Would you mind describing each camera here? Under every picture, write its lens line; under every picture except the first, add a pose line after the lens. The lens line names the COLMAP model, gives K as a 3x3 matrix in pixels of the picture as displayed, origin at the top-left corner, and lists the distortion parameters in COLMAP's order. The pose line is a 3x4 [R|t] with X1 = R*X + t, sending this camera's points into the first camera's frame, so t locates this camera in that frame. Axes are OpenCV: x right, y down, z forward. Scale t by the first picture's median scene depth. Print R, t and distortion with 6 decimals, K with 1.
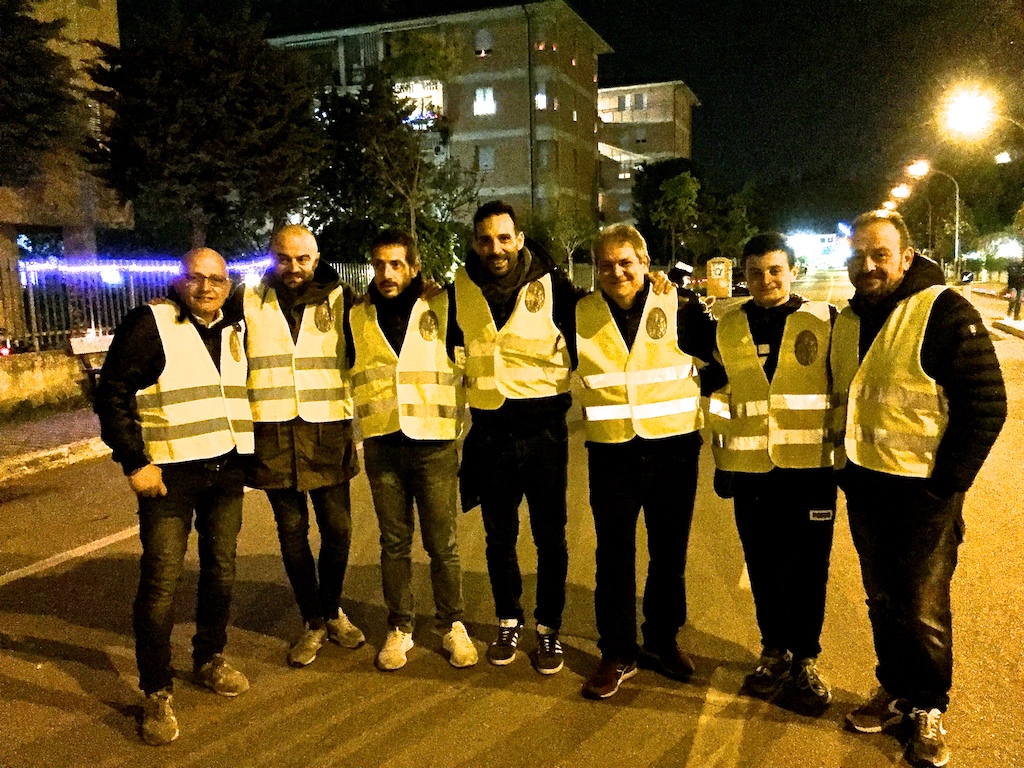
lens RADIAL K [[873.0, 0, 512.0], [0, 873.0, 384.0], [0, 0, 1]] dist [0.102530, -0.121490]
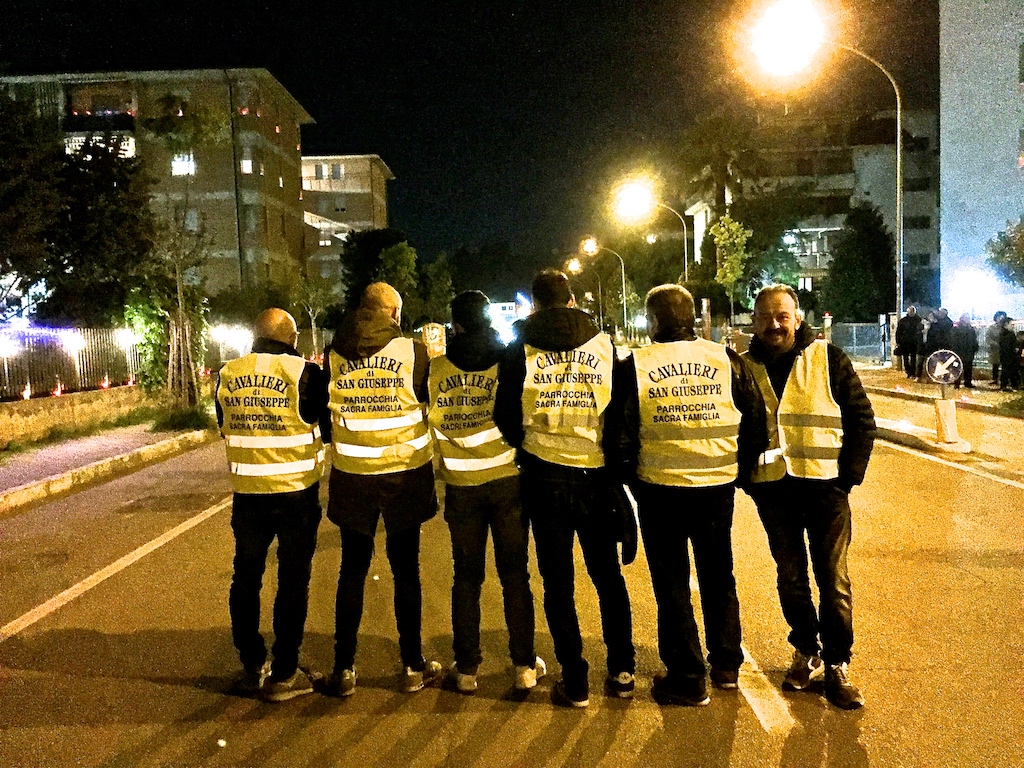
lens RADIAL K [[873.0, 0, 512.0], [0, 873.0, 384.0], [0, 0, 1]] dist [0.102530, -0.121490]
pose [[0.942696, -0.026188, 0.332623, -0.379343], [0.050770, 0.996565, -0.065429, 0.019624], [-0.329767, 0.078567, 0.940788, -0.099238]]
